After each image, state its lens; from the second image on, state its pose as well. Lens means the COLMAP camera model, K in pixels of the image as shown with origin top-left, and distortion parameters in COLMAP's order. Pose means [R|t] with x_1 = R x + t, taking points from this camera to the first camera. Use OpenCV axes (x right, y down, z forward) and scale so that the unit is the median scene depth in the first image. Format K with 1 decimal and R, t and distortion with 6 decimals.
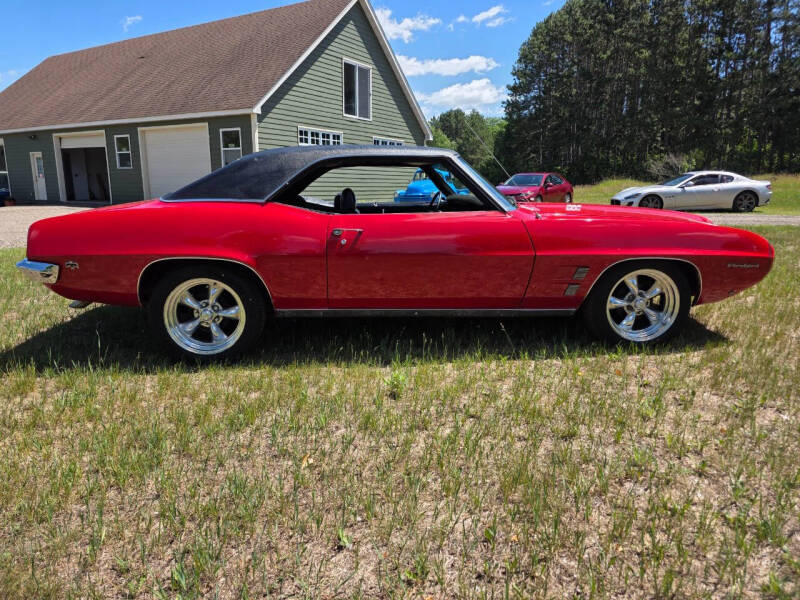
lens RADIAL K [[550.2, 0, 400.0], [0, 550.2, 300.0], [0, 0, 1]] dist [0.047046, -0.033633]
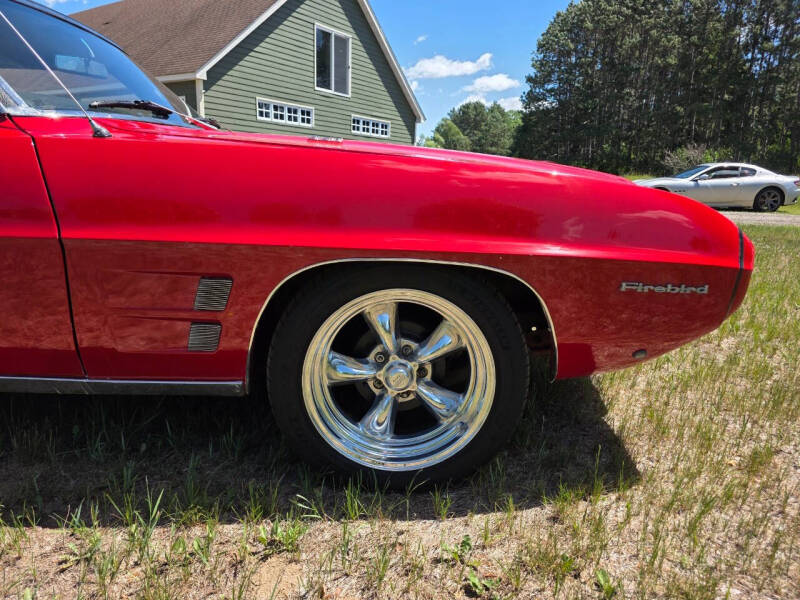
lens RADIAL K [[550.8, 0, 402.5], [0, 550.8, 304.3], [0, 0, 1]] dist [0.026636, -0.025125]
pose [[0.998669, 0.038288, -0.034563, 0.089169], [-0.037692, 0.999132, 0.017712, -0.009974], [0.035211, -0.016386, 0.999246, 0.122701]]
